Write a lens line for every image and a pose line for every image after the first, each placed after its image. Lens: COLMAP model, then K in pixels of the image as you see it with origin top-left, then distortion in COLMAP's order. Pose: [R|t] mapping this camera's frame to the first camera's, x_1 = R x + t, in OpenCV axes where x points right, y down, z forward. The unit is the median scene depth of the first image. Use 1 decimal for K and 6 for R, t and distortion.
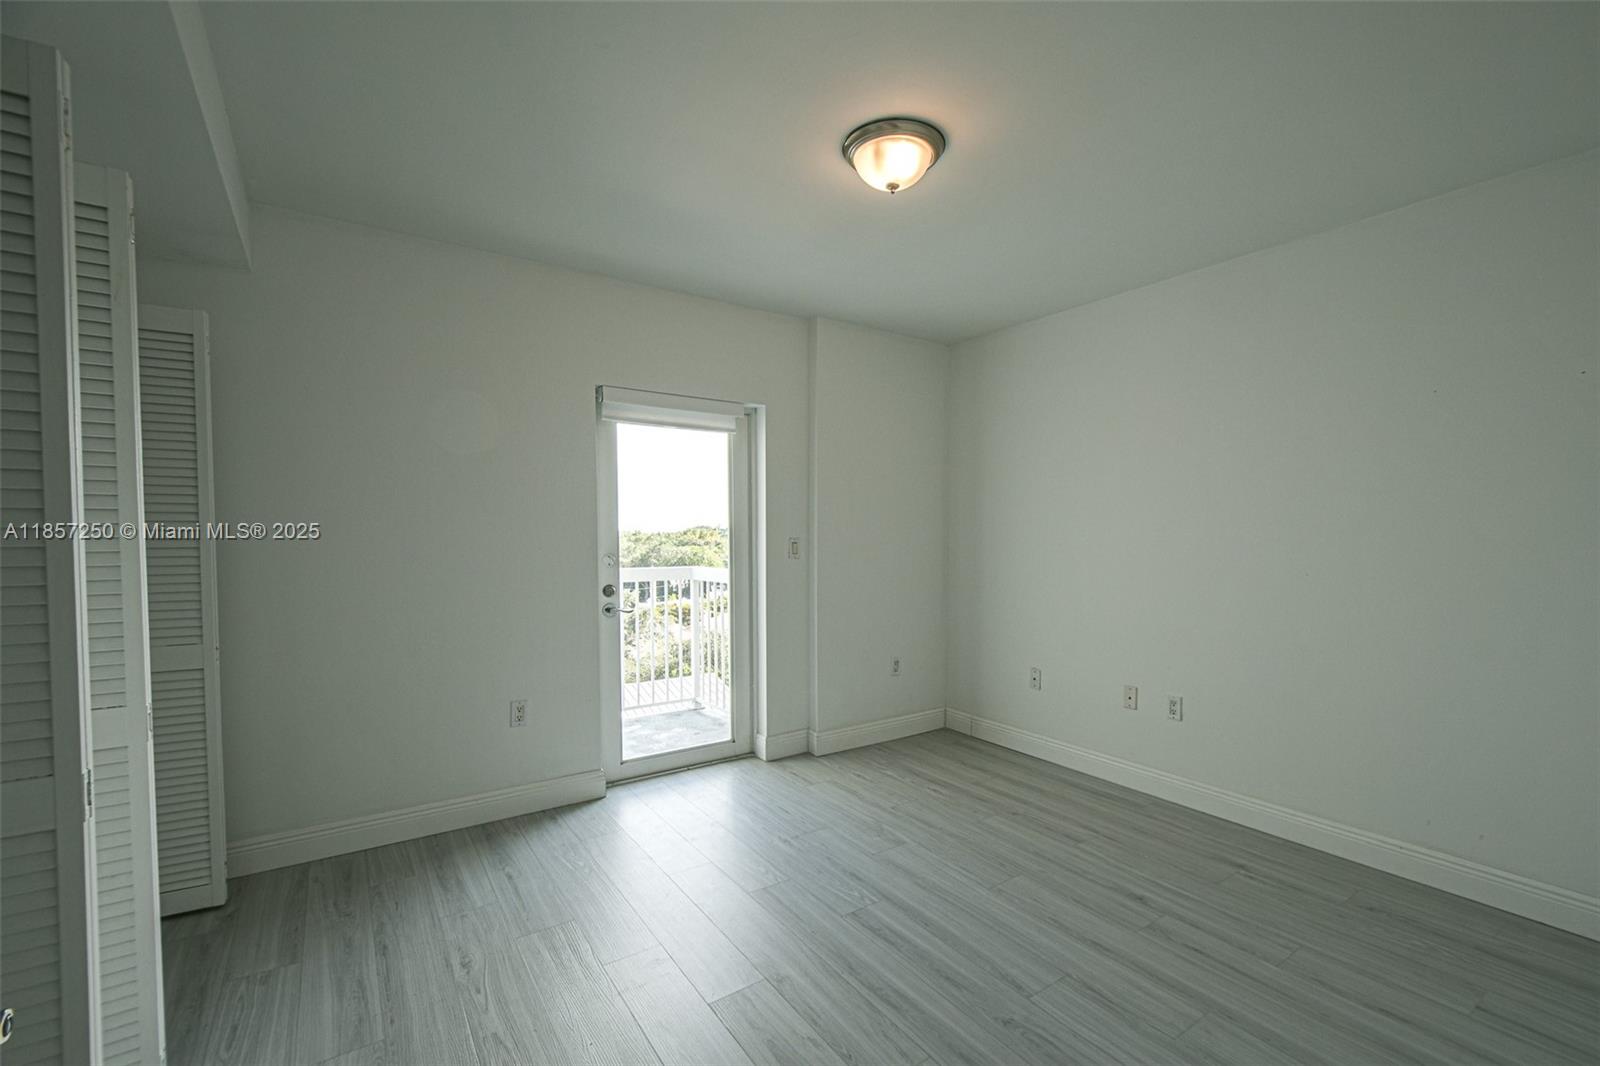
lens RADIAL K [[697.6, 0, 840.8], [0, 697.6, 560.7], [0, 0, 1]] dist [0.001125, -0.000812]
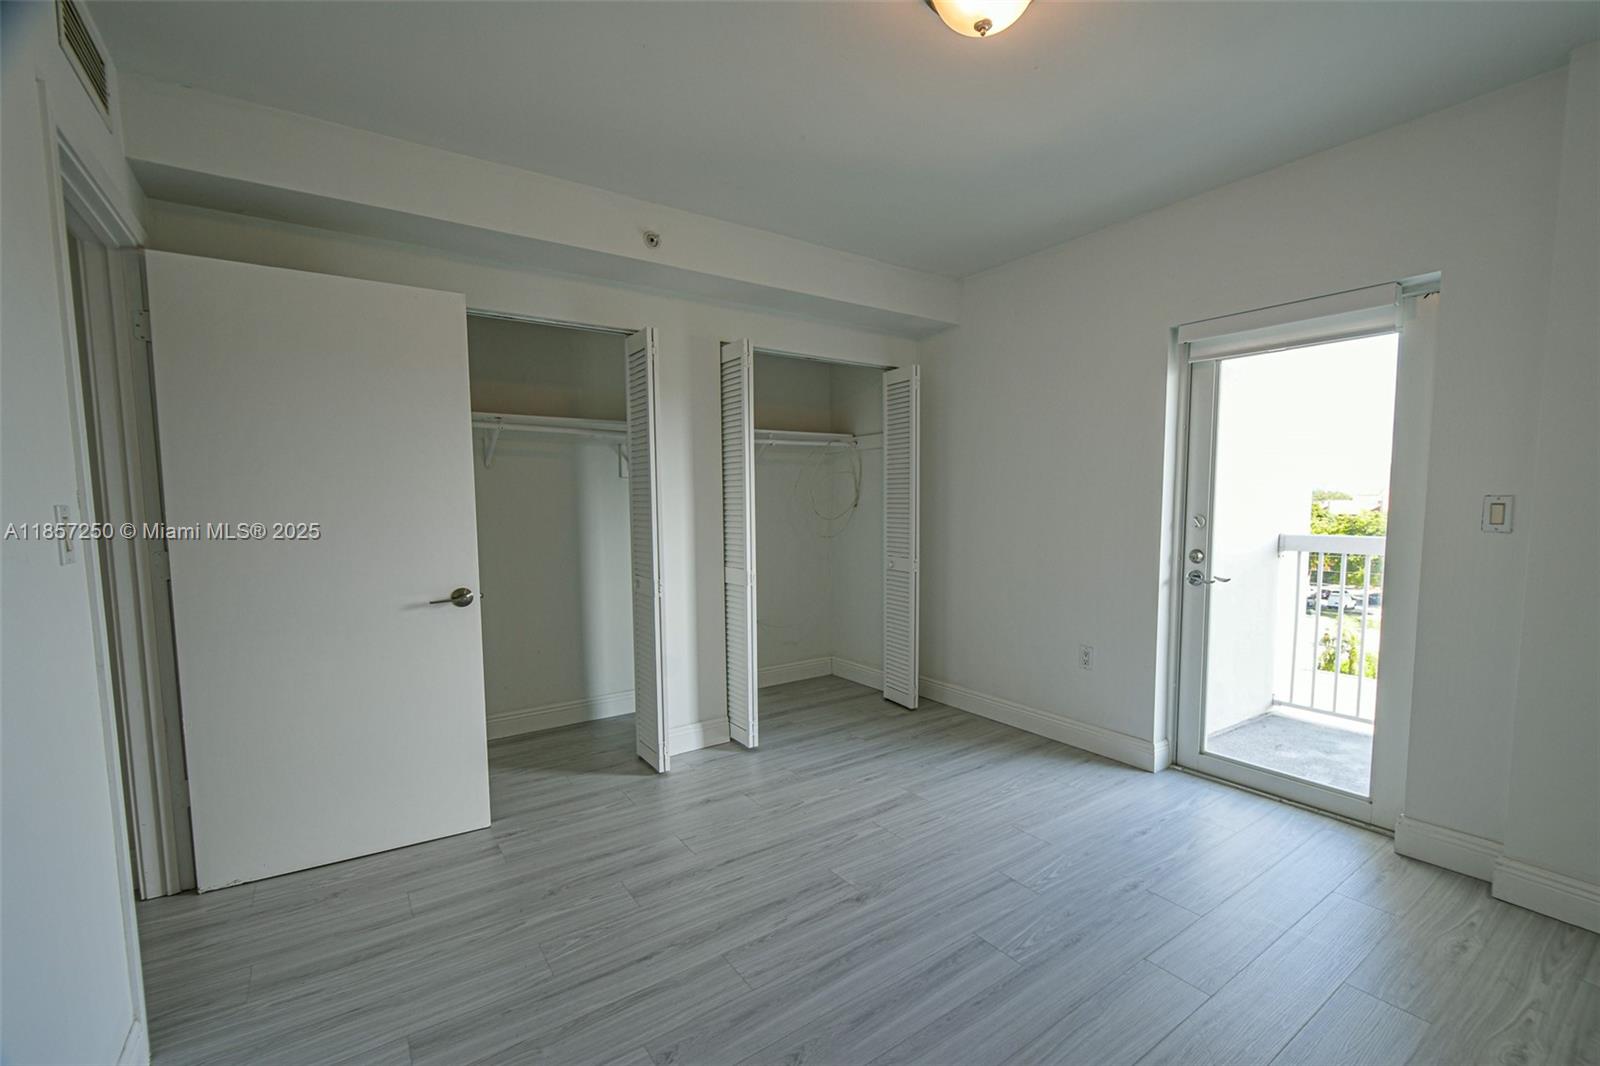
lens RADIAL K [[697.6, 0, 840.8], [0, 697.6, 560.7], [0, 0, 1]] dist [0.001125, -0.000812]
pose [[0.001078, 0.089138, -0.996019, 0.588672], [-0.029999, 0.995574, 0.089065, -0.017371], [0.999549, 0.029783, 0.003747, 0.583276]]
